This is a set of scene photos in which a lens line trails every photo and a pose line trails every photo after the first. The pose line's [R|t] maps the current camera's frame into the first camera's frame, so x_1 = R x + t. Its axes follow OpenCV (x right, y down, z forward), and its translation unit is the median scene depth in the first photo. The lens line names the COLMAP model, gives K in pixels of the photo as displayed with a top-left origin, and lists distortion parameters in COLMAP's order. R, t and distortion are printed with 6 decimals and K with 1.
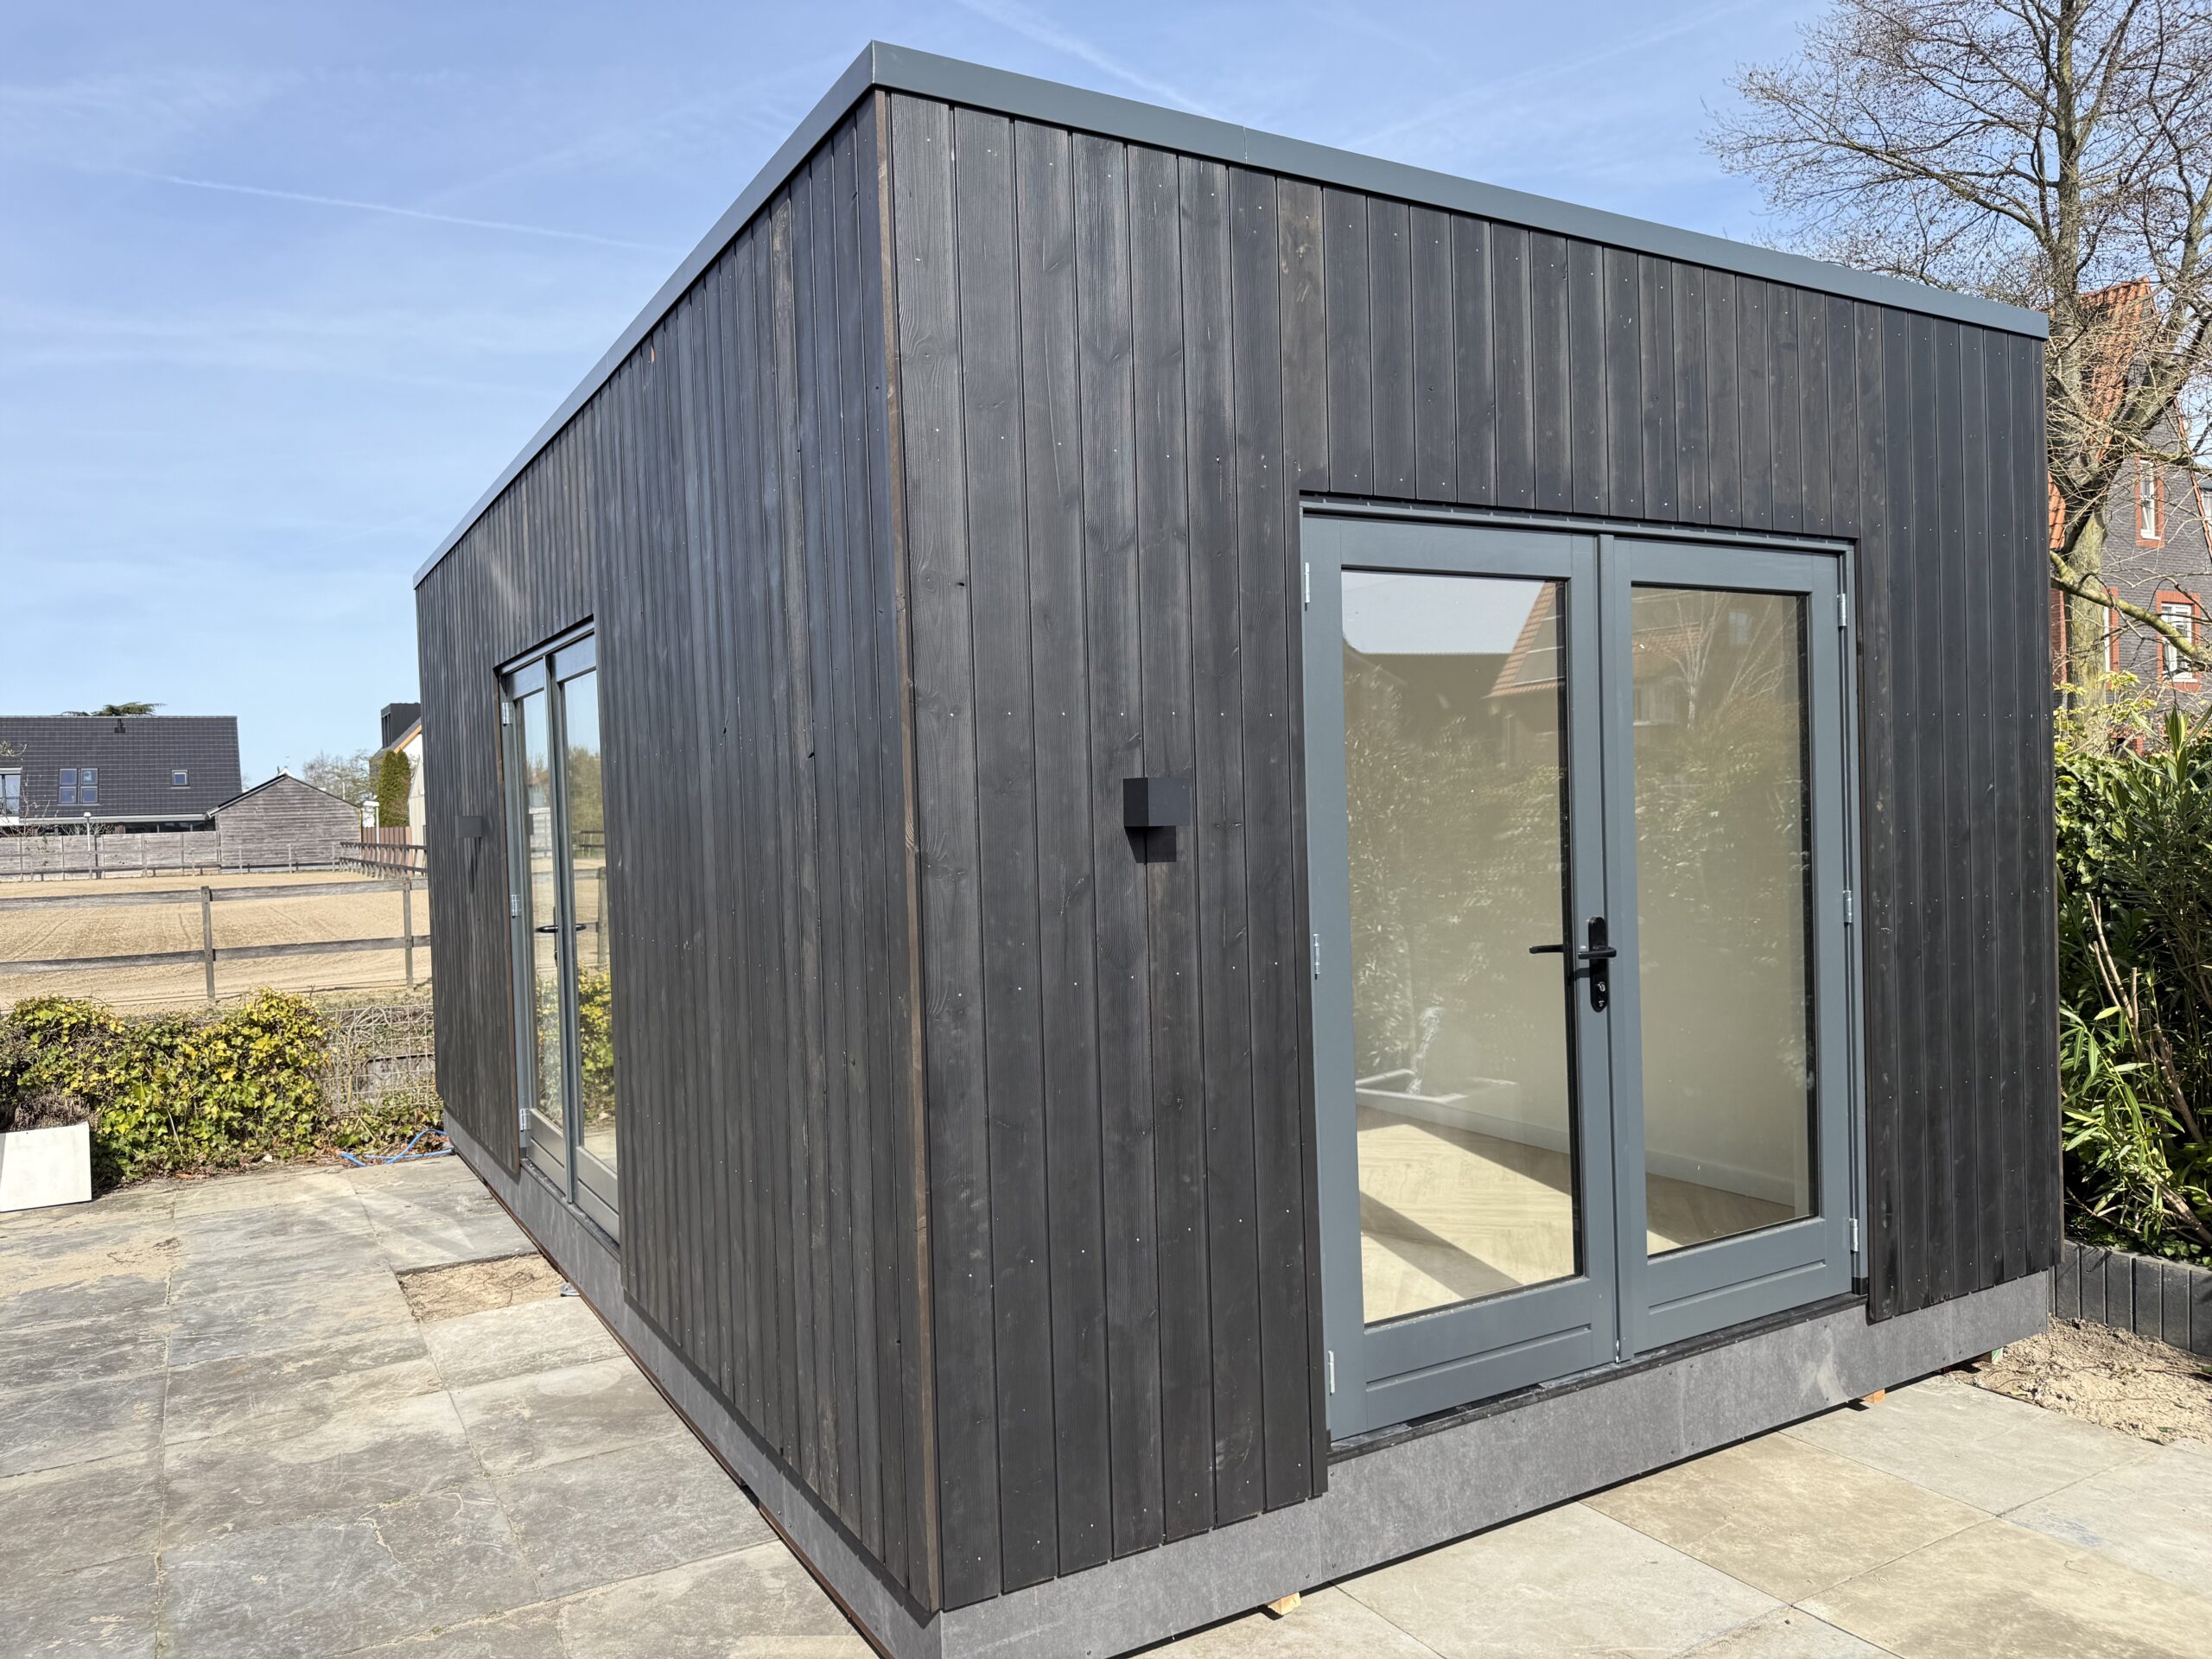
lens RADIAL K [[1588.8, 0, 1103.7], [0, 1588.8, 831.1], [0, 0, 1]] dist [-0.033406, -0.001022]
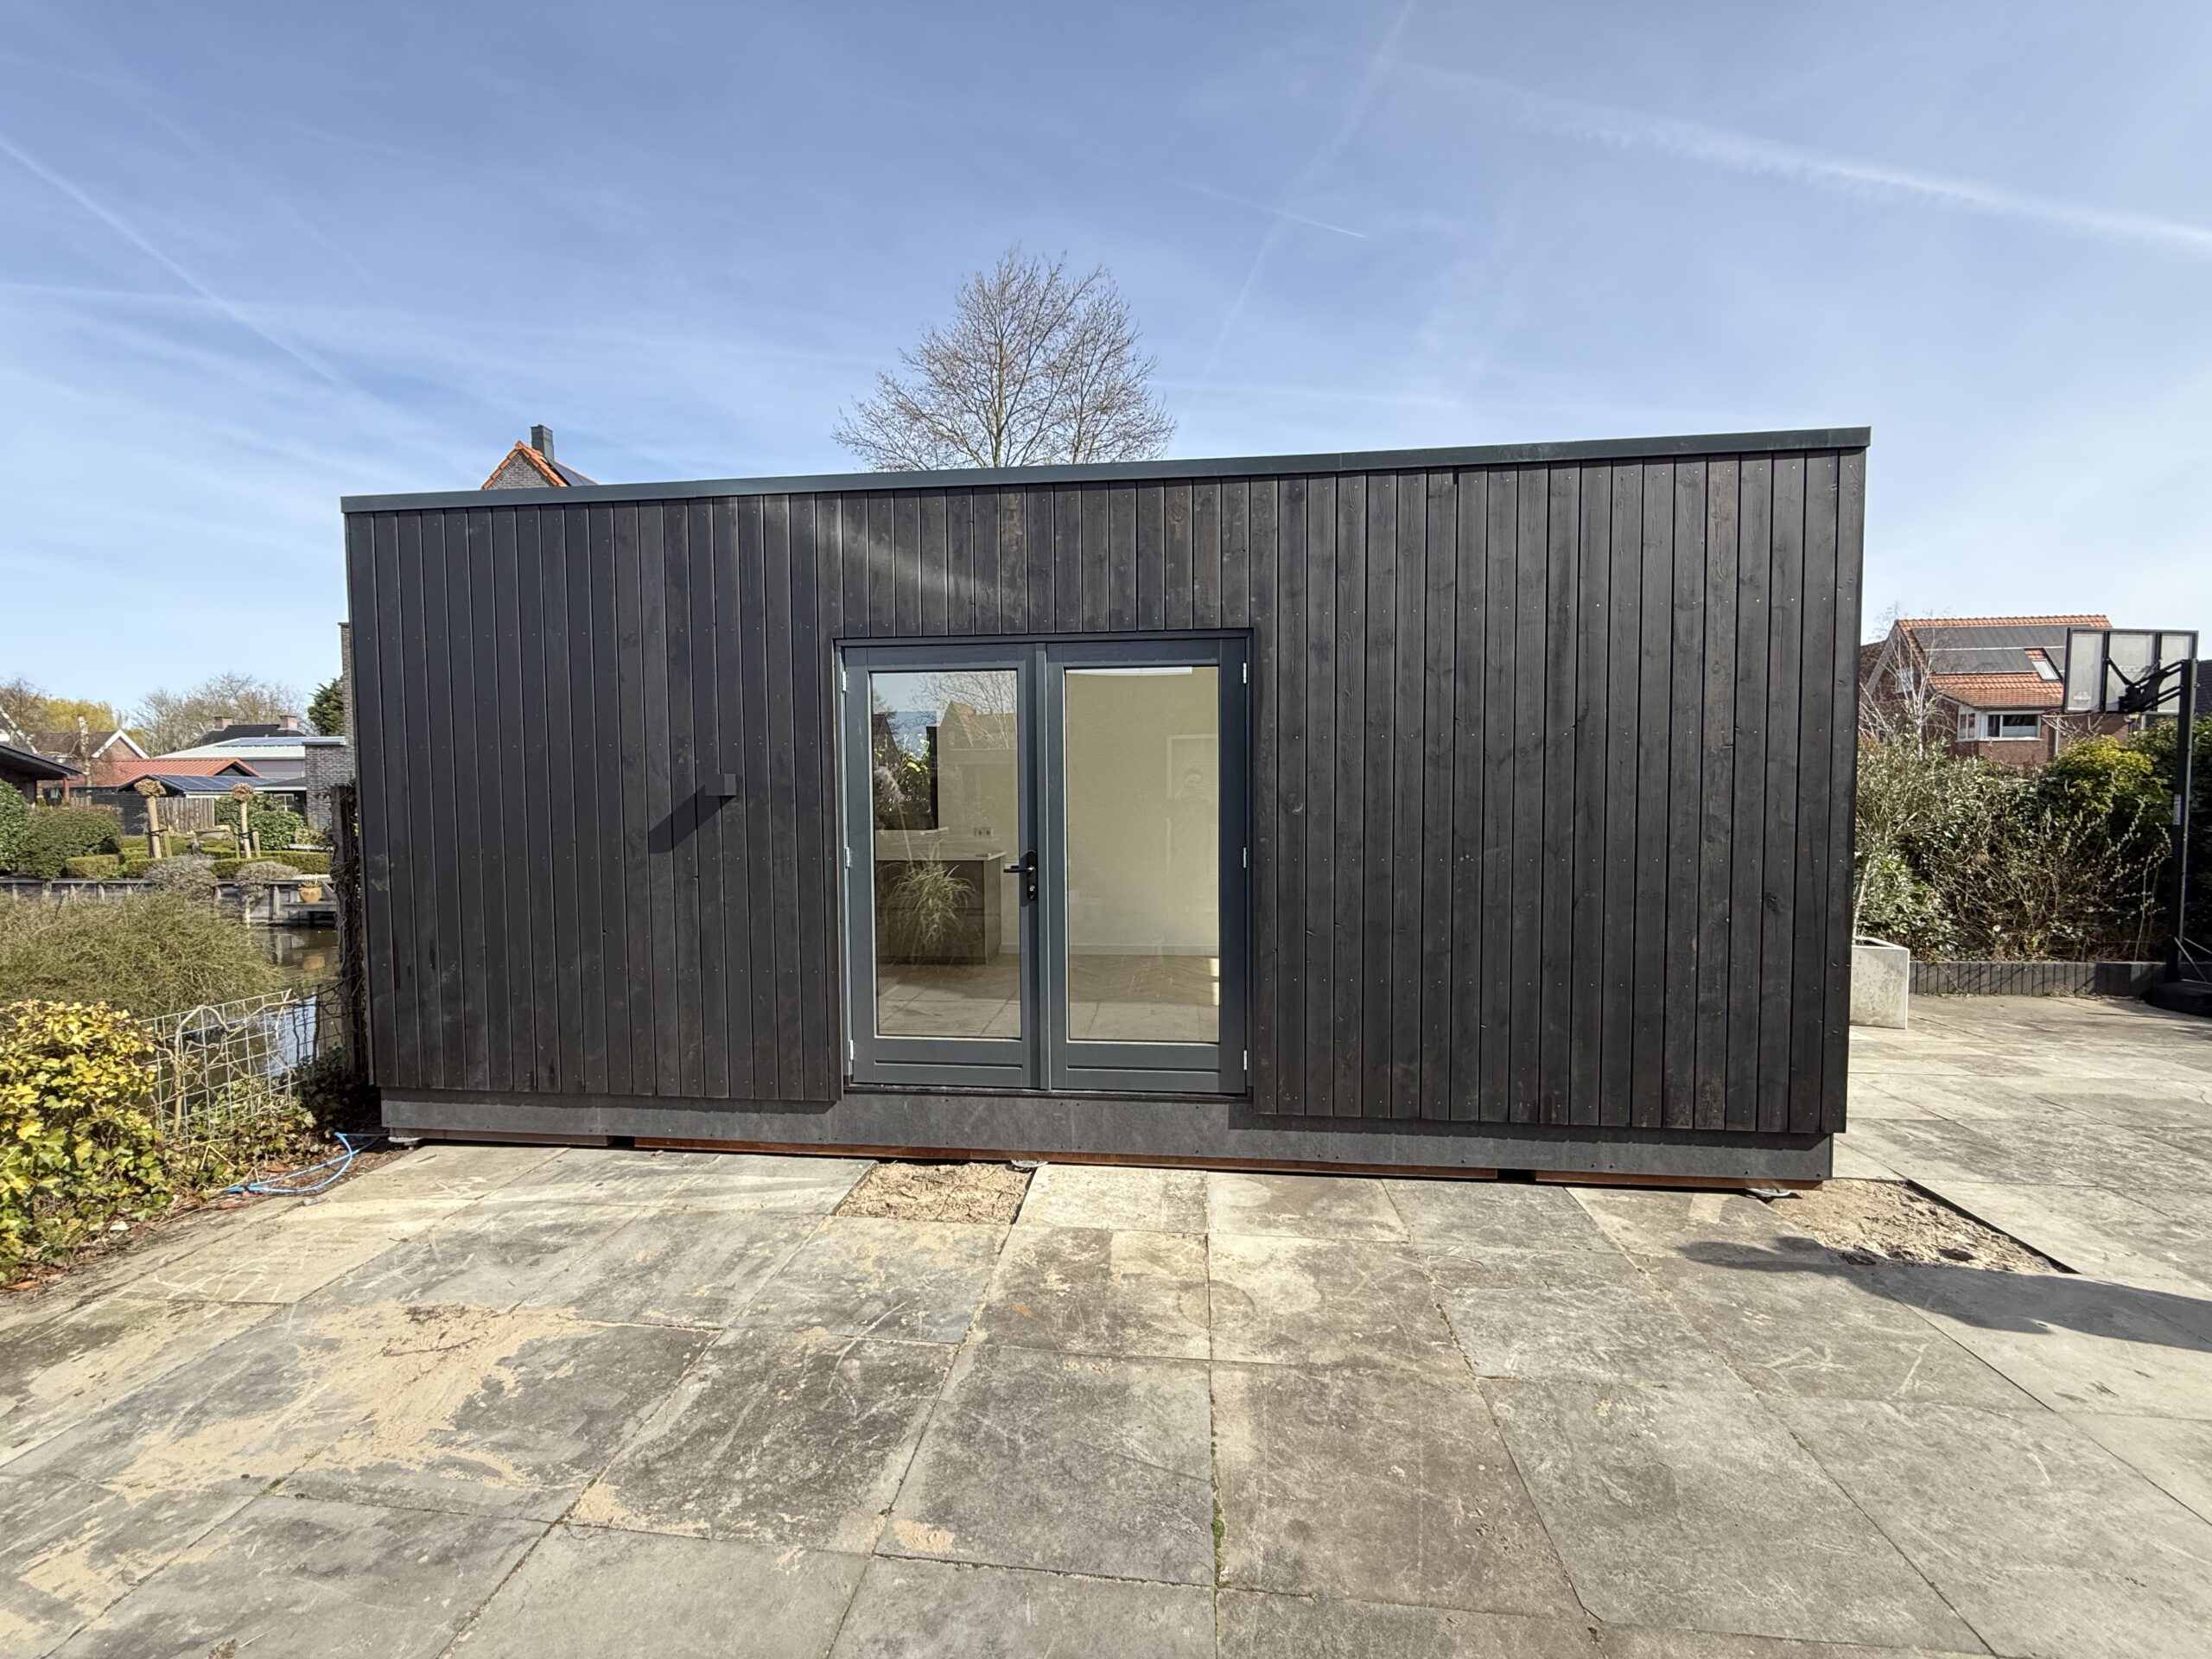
lens RADIAL K [[878.2, 0, 1102.1], [0, 878.2, 837.5], [0, 0, 1]] dist [-0.000106, -0.000834]
pose [[0.594192, -0.002851, 0.804318, -1.006185], [0.005609, 0.999984, -0.000599, 0.040506], [-0.804303, 0.004868, 0.594199, 0.638886]]
